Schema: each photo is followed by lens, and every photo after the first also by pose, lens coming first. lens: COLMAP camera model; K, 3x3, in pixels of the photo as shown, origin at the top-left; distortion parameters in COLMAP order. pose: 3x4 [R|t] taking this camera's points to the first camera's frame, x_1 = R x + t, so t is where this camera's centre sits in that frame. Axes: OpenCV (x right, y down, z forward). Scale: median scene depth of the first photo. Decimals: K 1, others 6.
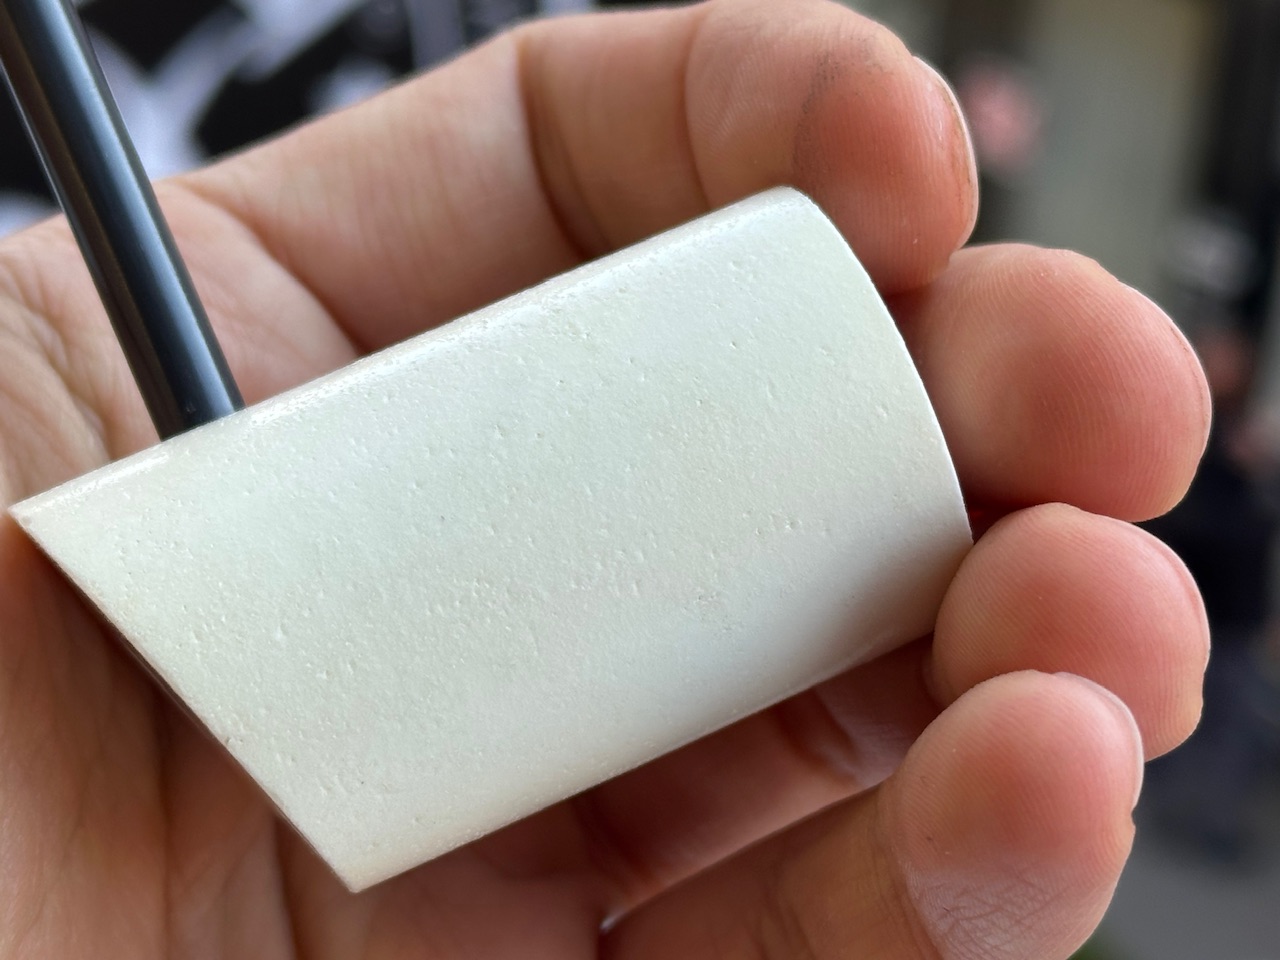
lens RADIAL K [[2906.2, 0, 639.0], [0, 2906.2, 480.4], [0, 0, 1]] dist [-0.020232, 0.000000]
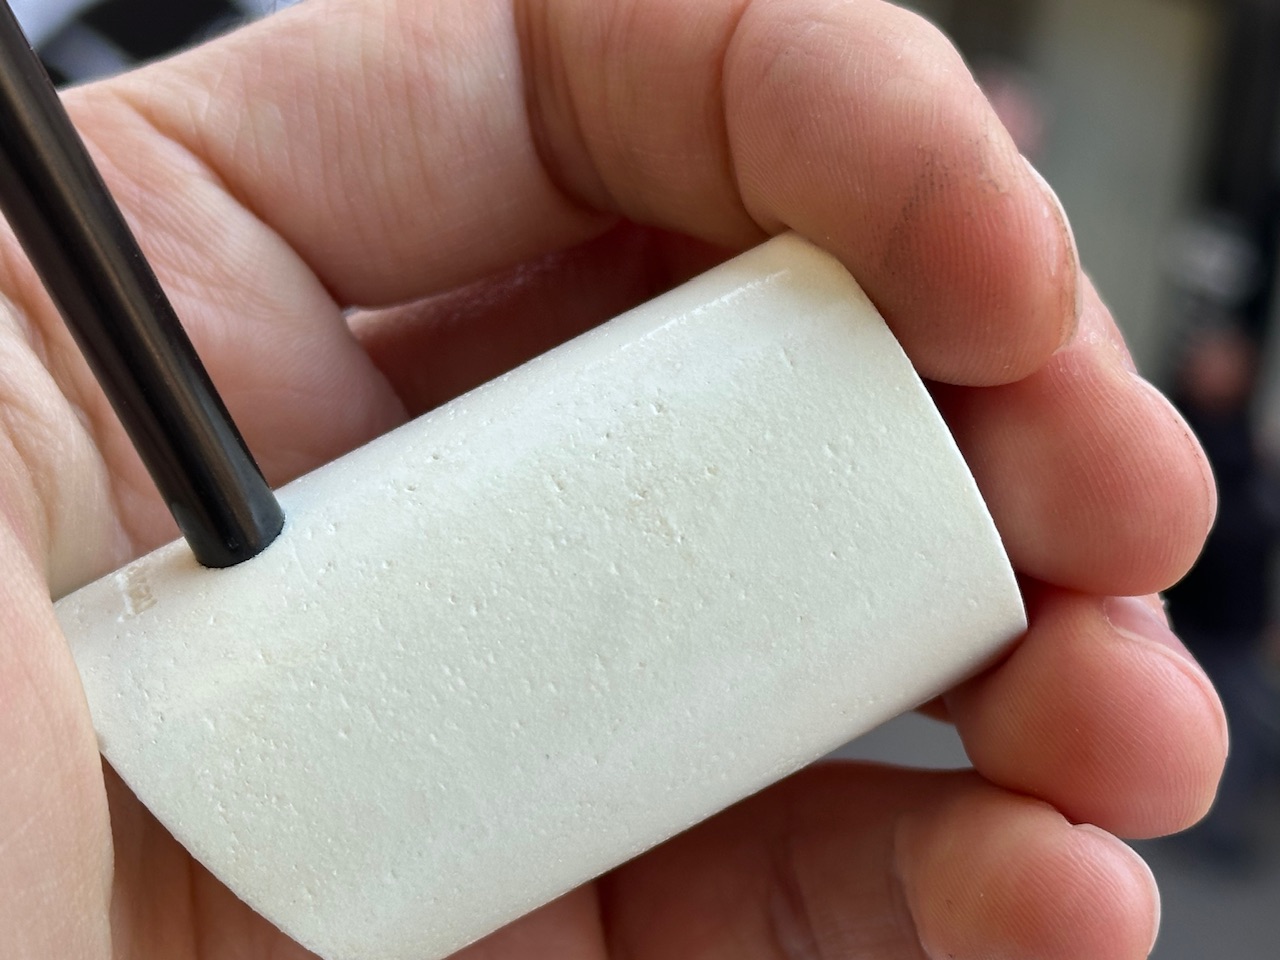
lens RADIAL K [[2906.2, 0, 640.8], [0, 2906.2, 479.7], [0, 0, 1]] dist [-0.020232, 0.000000]
pose [[0.979628, -0.059134, 0.191916, -0.218293], [-0.058051, 0.831477, 0.552517, -0.607380], [-0.192246, -0.552403, 0.811106, 0.238975]]
